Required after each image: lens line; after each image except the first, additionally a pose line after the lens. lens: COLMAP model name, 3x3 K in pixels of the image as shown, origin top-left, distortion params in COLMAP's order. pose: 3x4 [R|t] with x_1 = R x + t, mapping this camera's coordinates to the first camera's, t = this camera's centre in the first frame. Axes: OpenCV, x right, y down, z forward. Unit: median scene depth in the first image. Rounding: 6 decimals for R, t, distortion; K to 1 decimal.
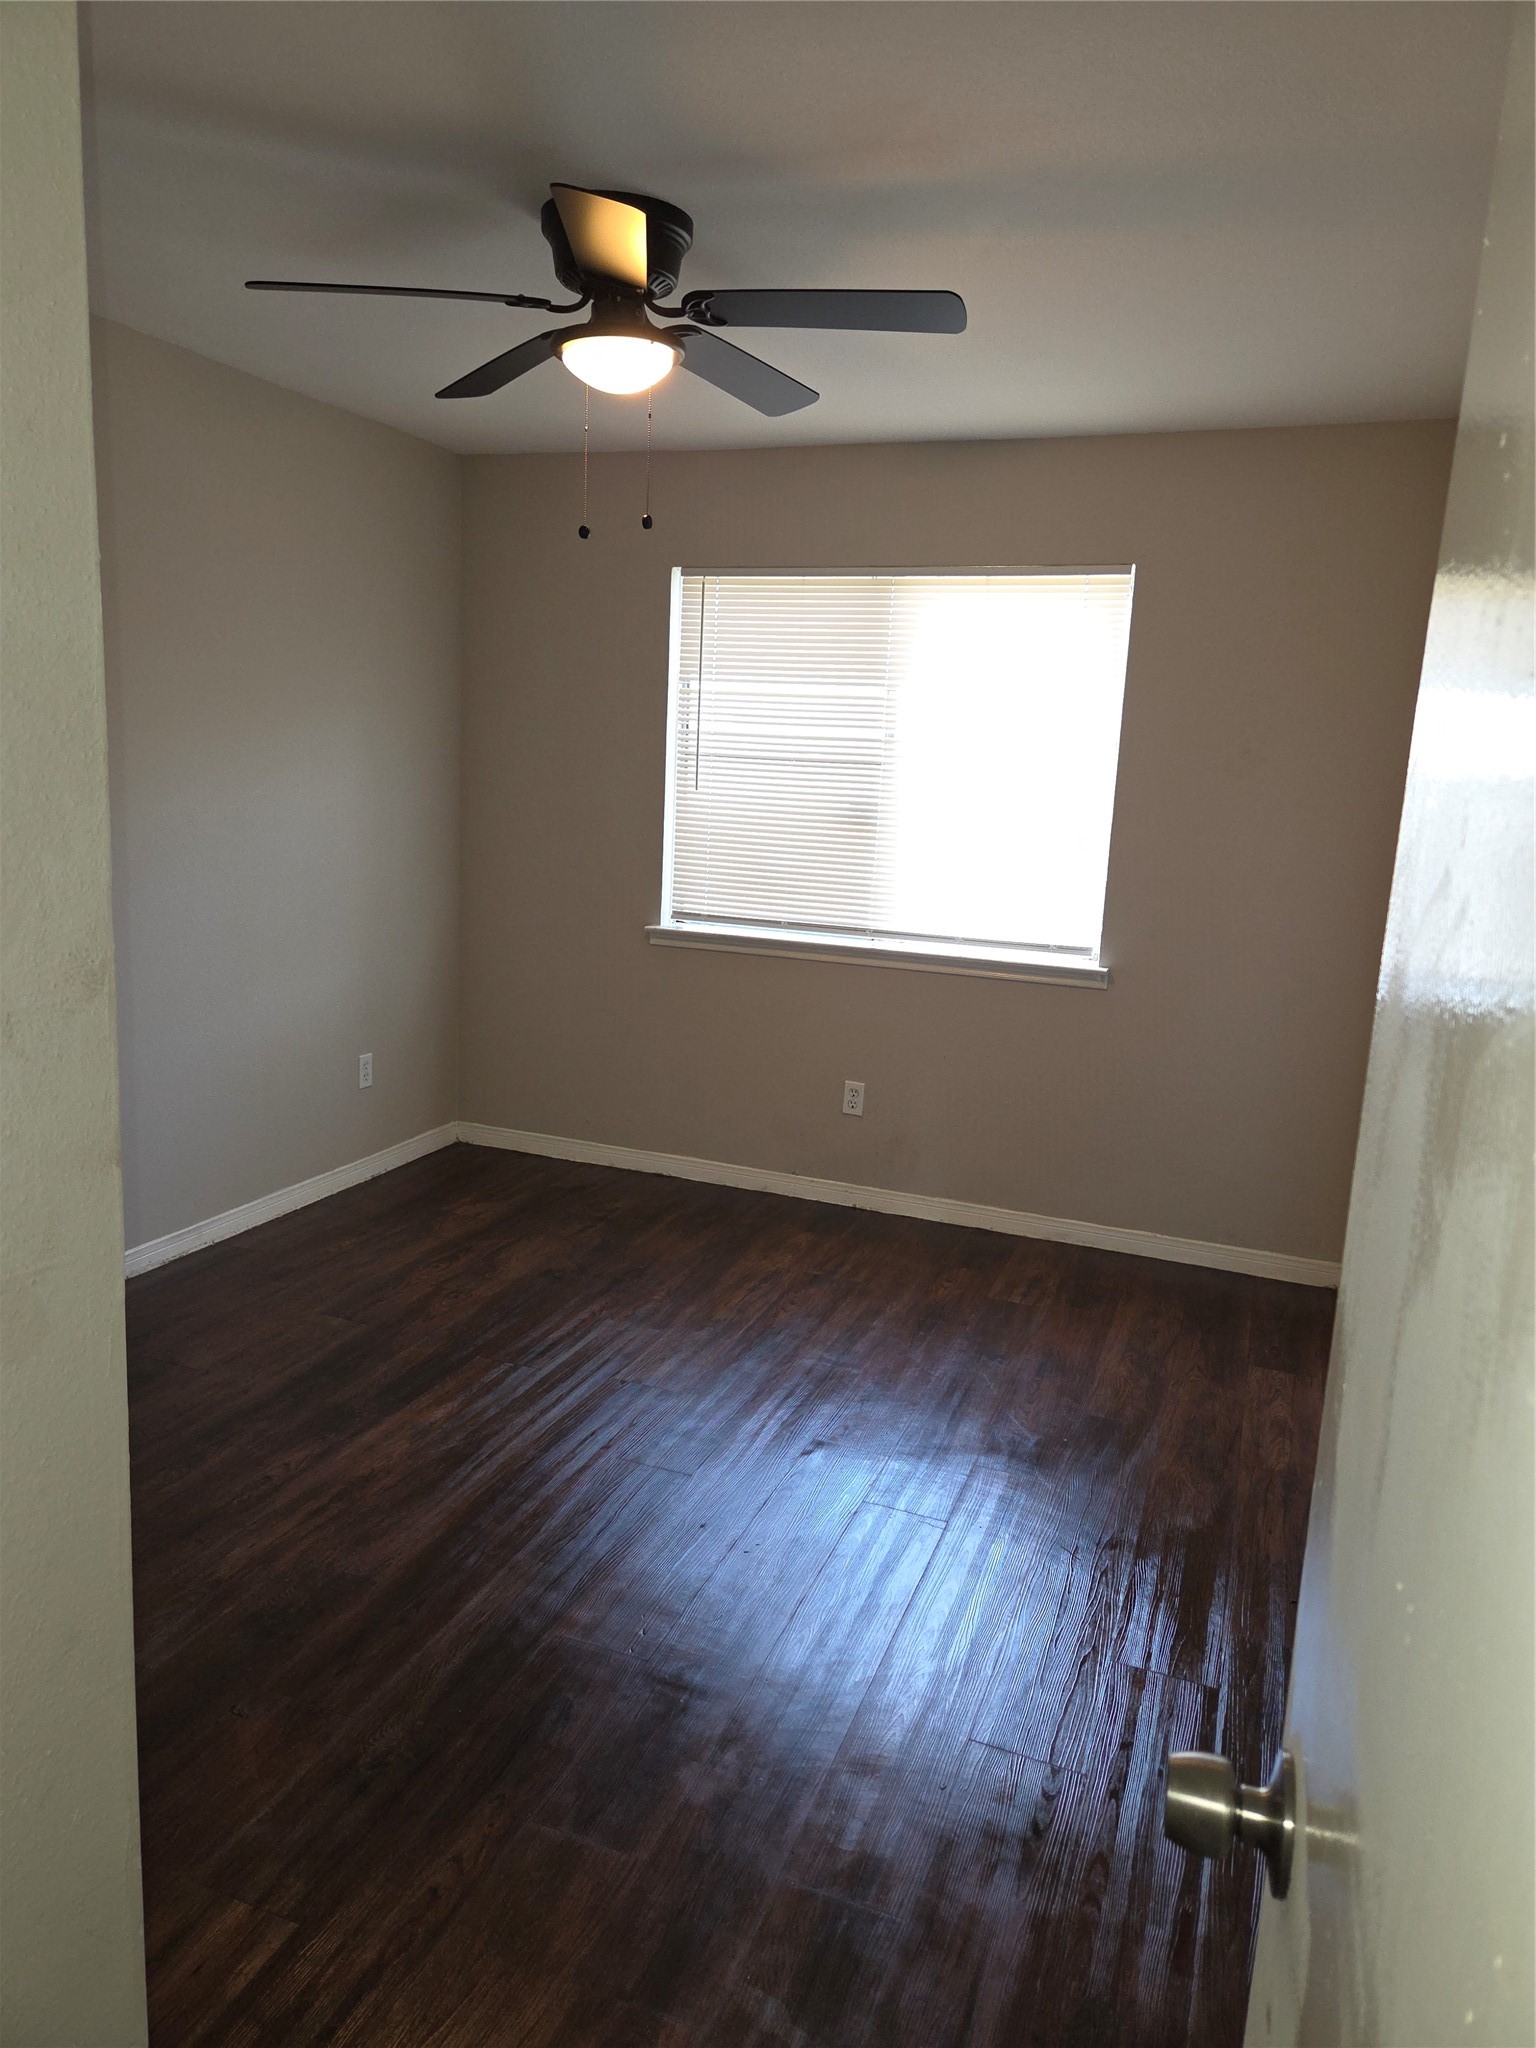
lens RADIAL K [[1374.0, 0, 768.0], [0, 1374.0, 1031.0], [0, 0, 1]] dist [0.068331, -0.060234]
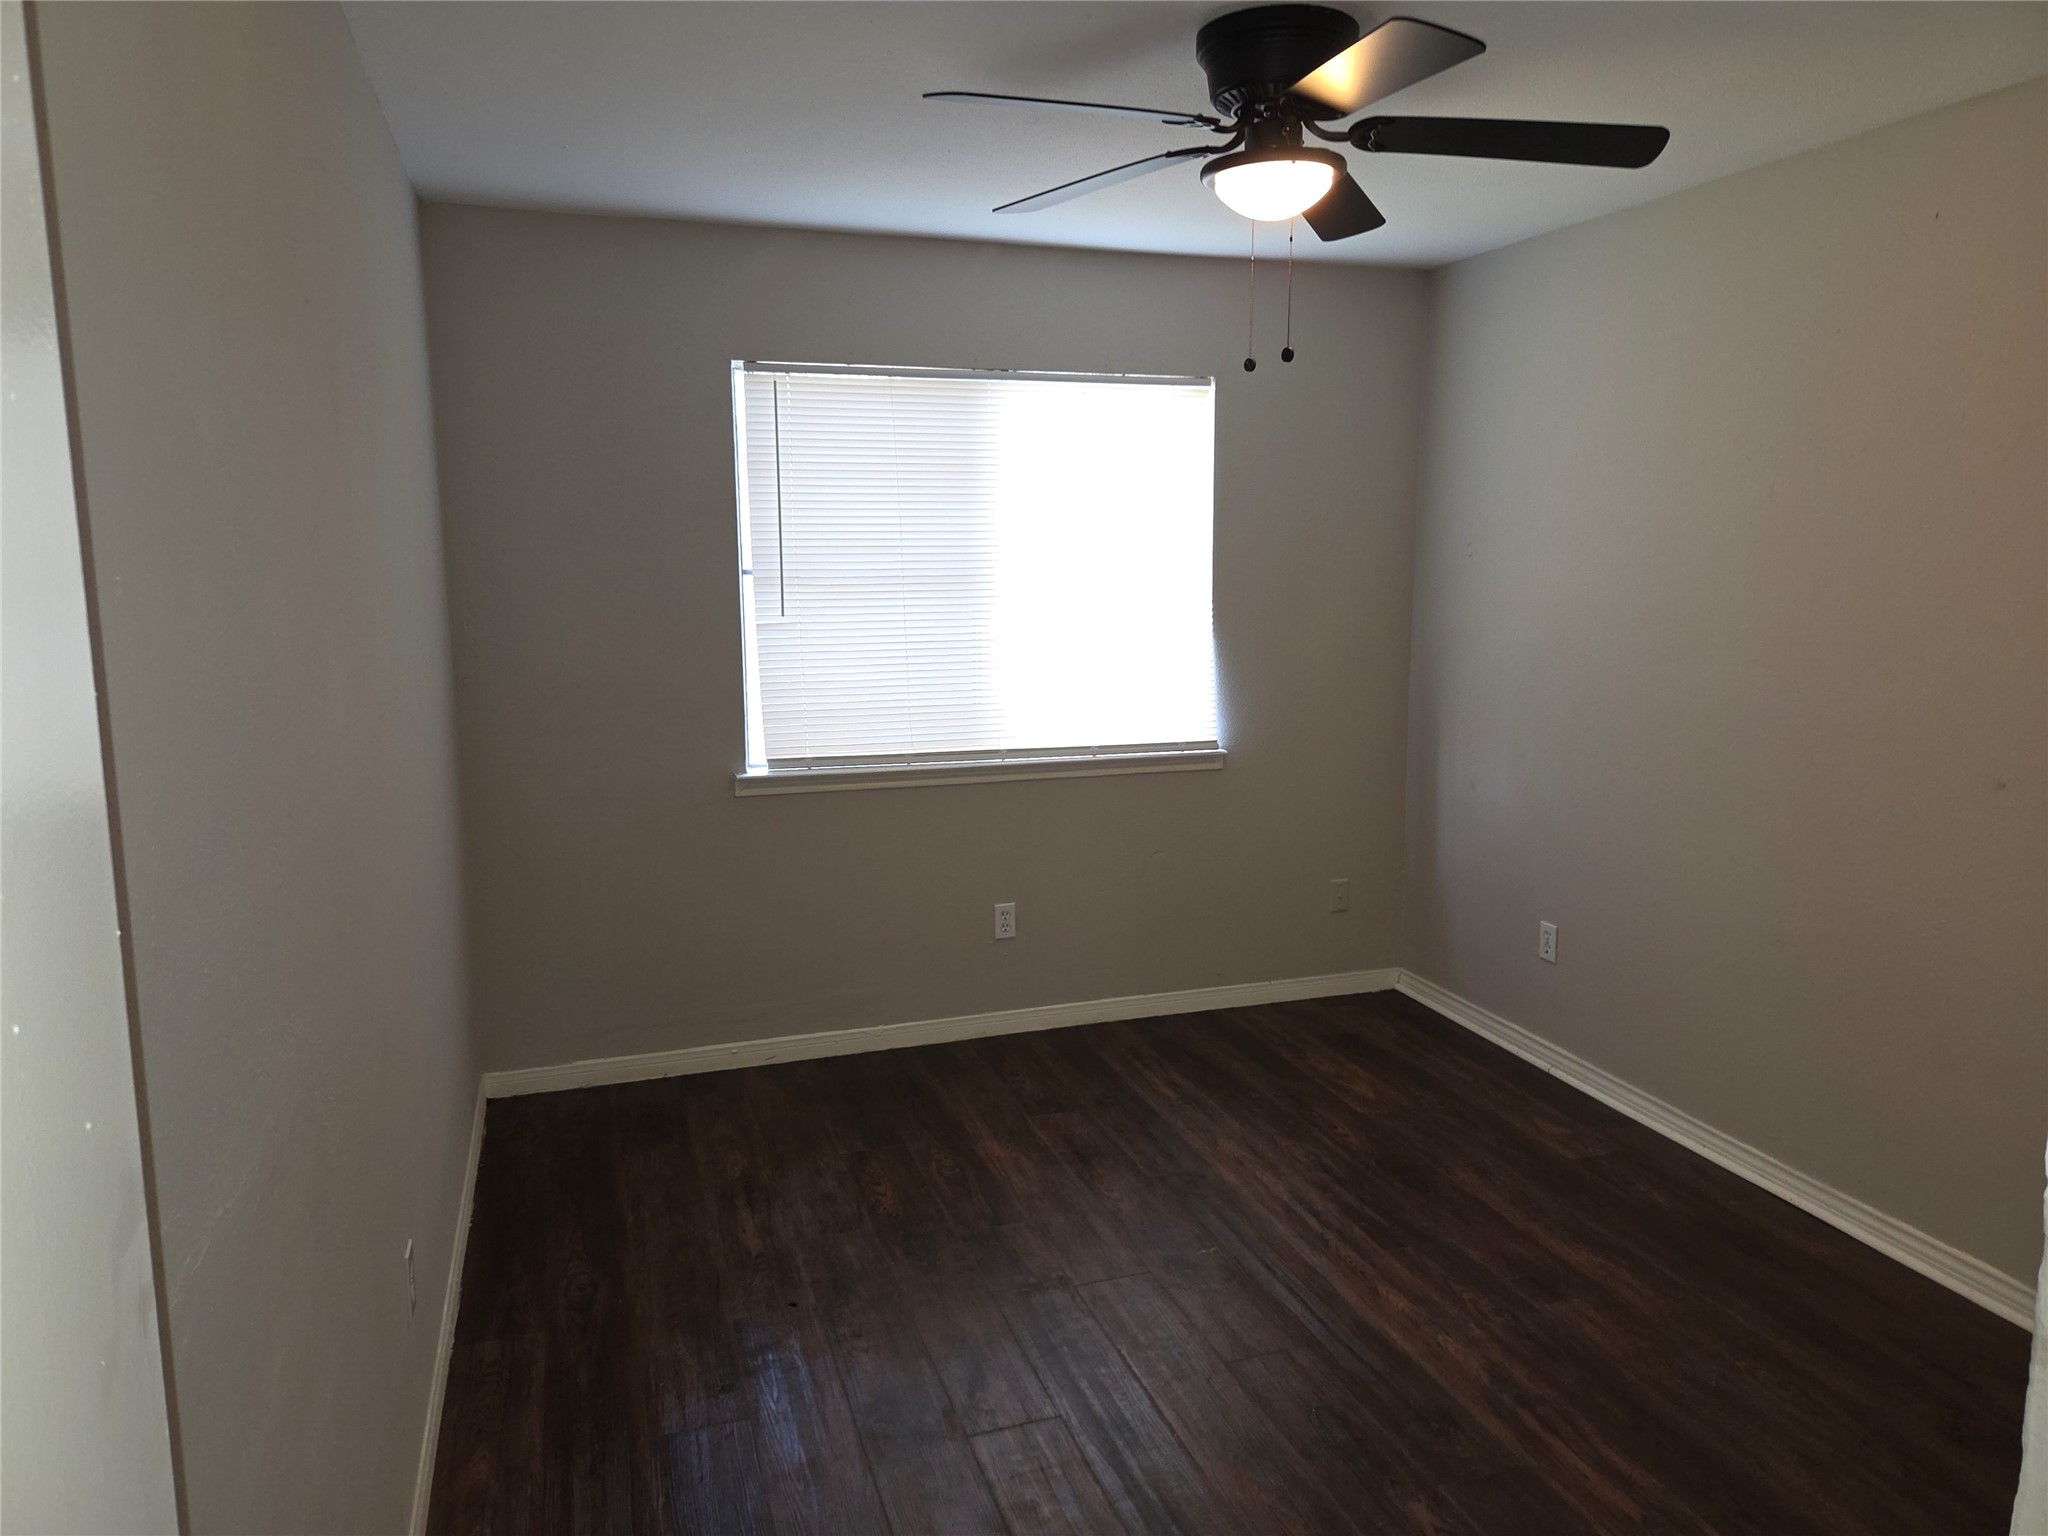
lens RADIAL K [[1374.0, 0, 1016.0], [0, 1374.0, 760.8], [0, 0, 1]] dist [0.068331, -0.060234]
pose [[0.781362, -0.144716, 0.607067, -0.595979], [0.161028, 0.986555, 0.027920, -0.103482], [-0.602945, 0.075939, 0.794160, 0.280165]]
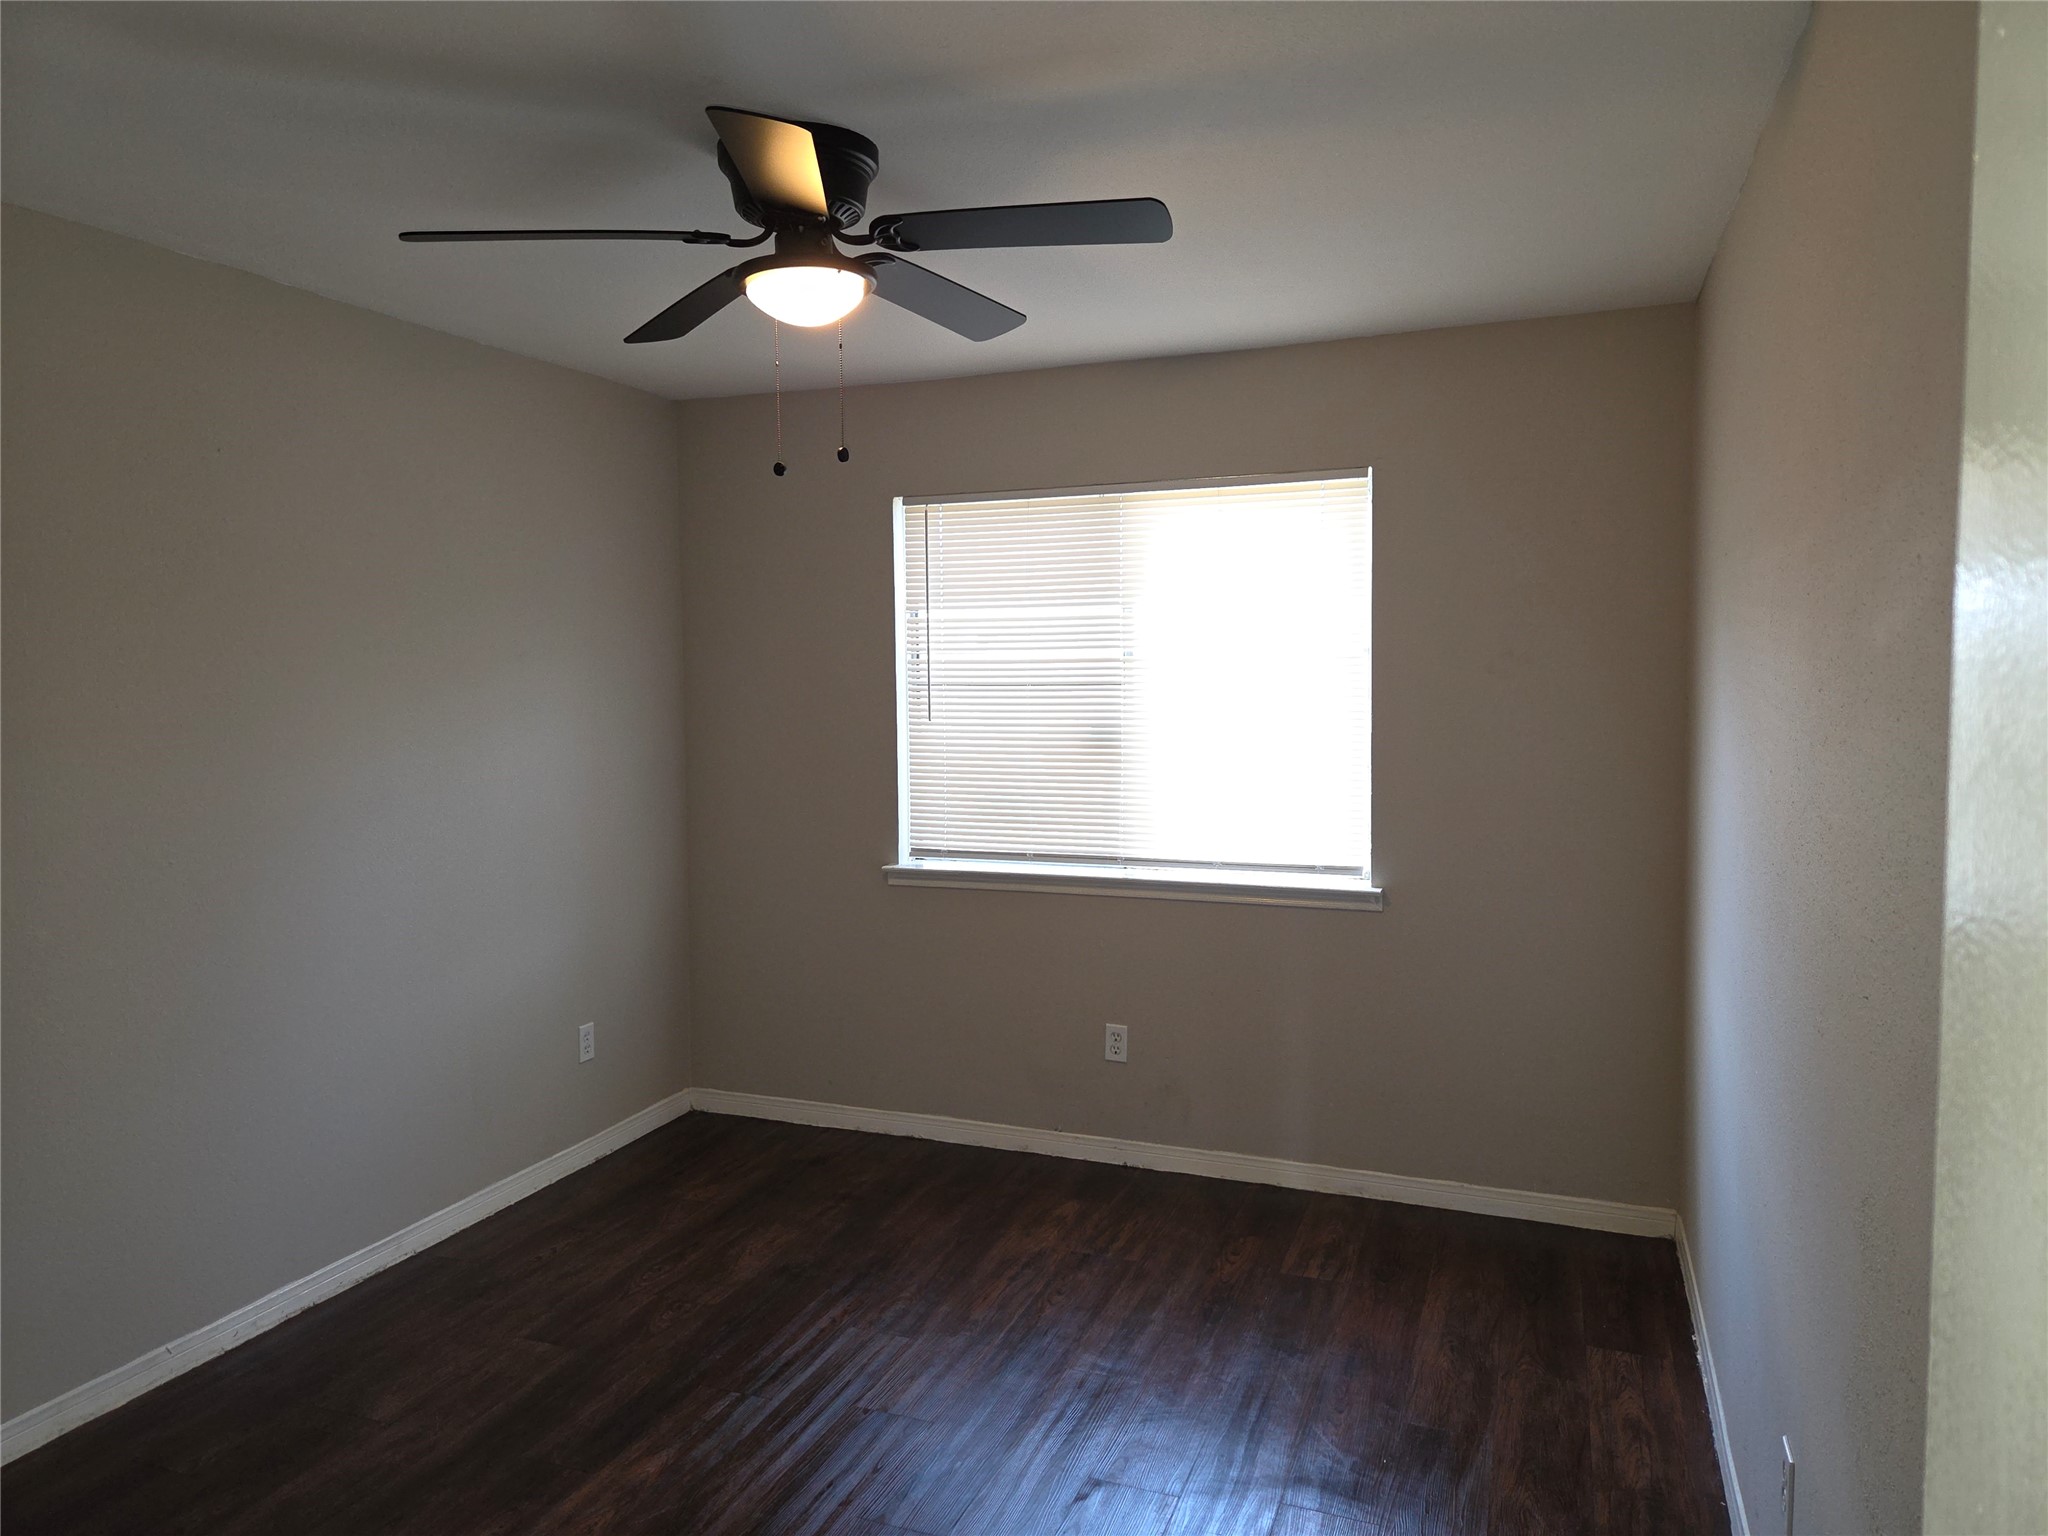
lens RADIAL K [[1374.0, 0, 1015.2], [0, 1374.0, 774.5], [0, 0, 1]] dist [0.068331, -0.060234]
pose [[0.998321, -0.057254, -0.008799, 0.016217], [0.055808, 0.991357, -0.118726, -0.028166], [0.015521, 0.118035, 0.992888, 0.079104]]
